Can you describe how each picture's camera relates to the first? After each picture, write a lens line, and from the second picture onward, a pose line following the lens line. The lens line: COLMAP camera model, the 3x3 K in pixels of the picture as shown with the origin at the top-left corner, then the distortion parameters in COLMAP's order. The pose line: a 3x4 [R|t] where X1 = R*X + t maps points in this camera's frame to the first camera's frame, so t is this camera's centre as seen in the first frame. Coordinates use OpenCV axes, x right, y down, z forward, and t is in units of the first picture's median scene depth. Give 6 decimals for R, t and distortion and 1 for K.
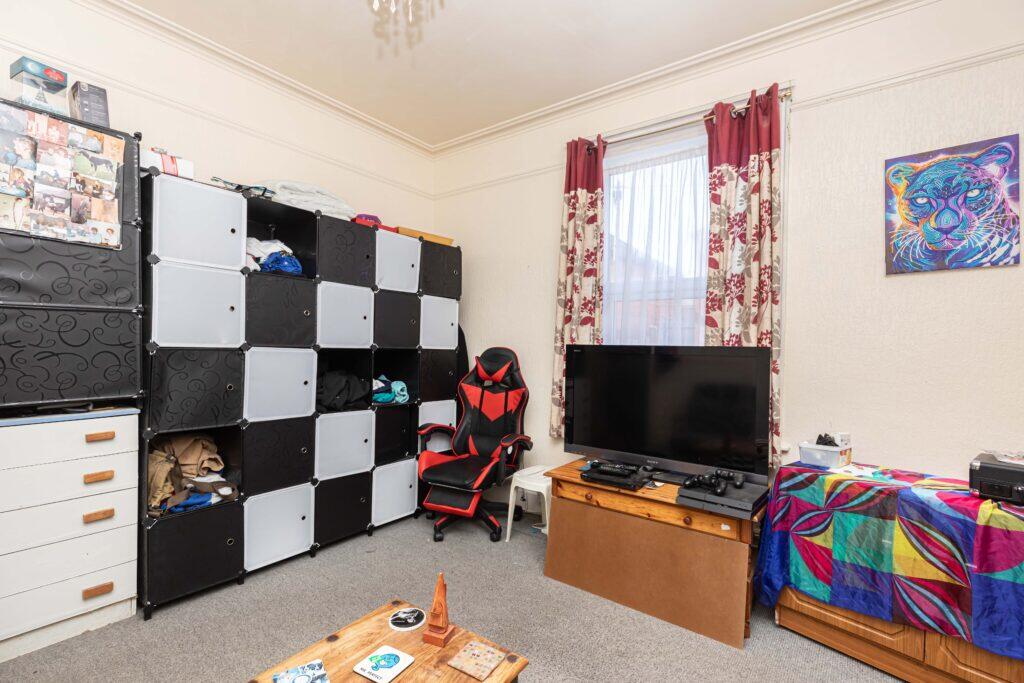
lens RADIAL K [[461.8, 0, 505.5], [0, 461.8, 346.0], [0, 0, 1]] dist [0.001356, 0.000131]
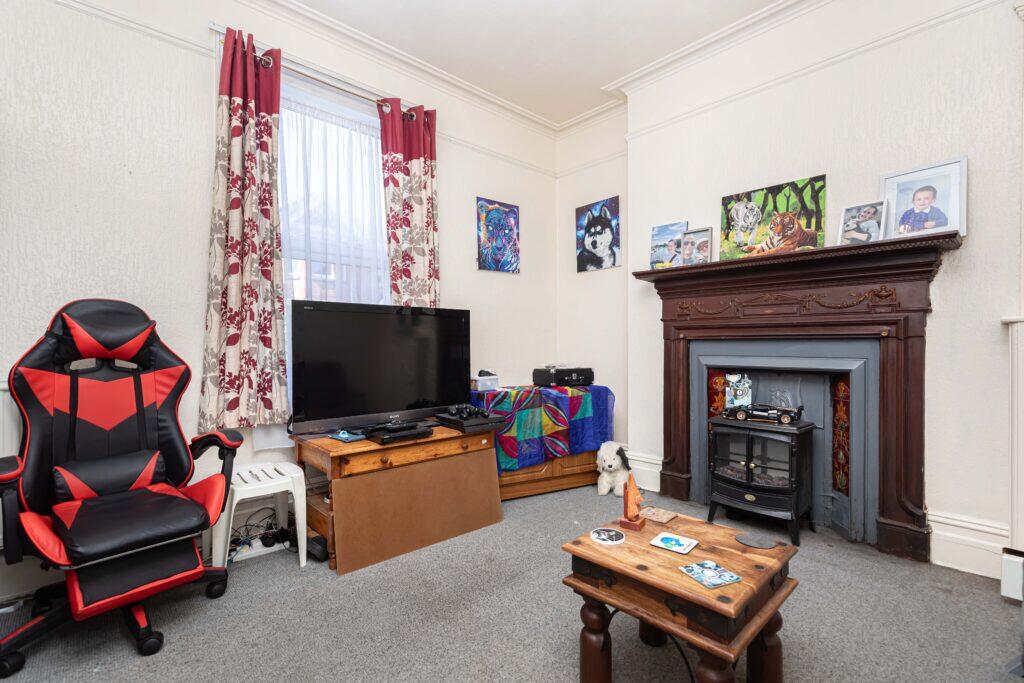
lens RADIAL K [[476.6, 0, 511.9], [0, 476.6, 345.9], [0, 0, 1]] dist [0.001429, -0.000045]
pose [[0.172264, -0.019754, 0.984853, -0.771141], [0.009731, 0.999784, 0.018351, 0.080004], [-0.985003, 0.006423, 0.172419, 0.603095]]
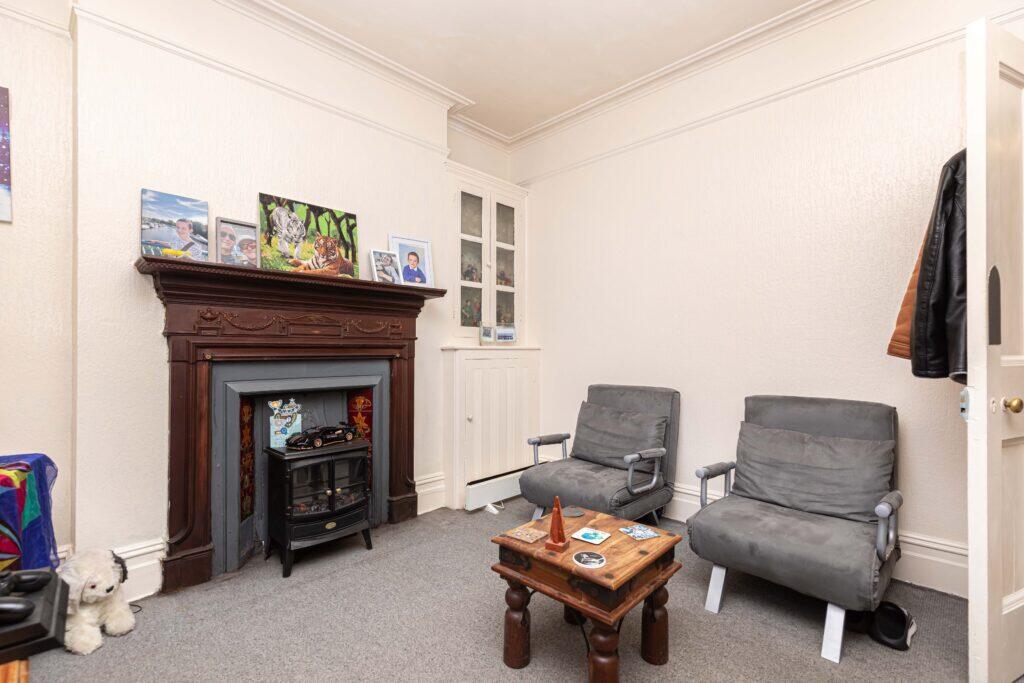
lens RADIAL K [[461.8, 0, 505.5], [0, 461.8, 346.0], [0, 0, 1]] dist [0.001356, 0.000131]
pose [[-0.992358, -0.014750, 0.122510, -0.083302], [-0.014985, 0.999887, -0.000999, 0.050473], [-0.122481, -0.002827, -0.992467, 1.247391]]
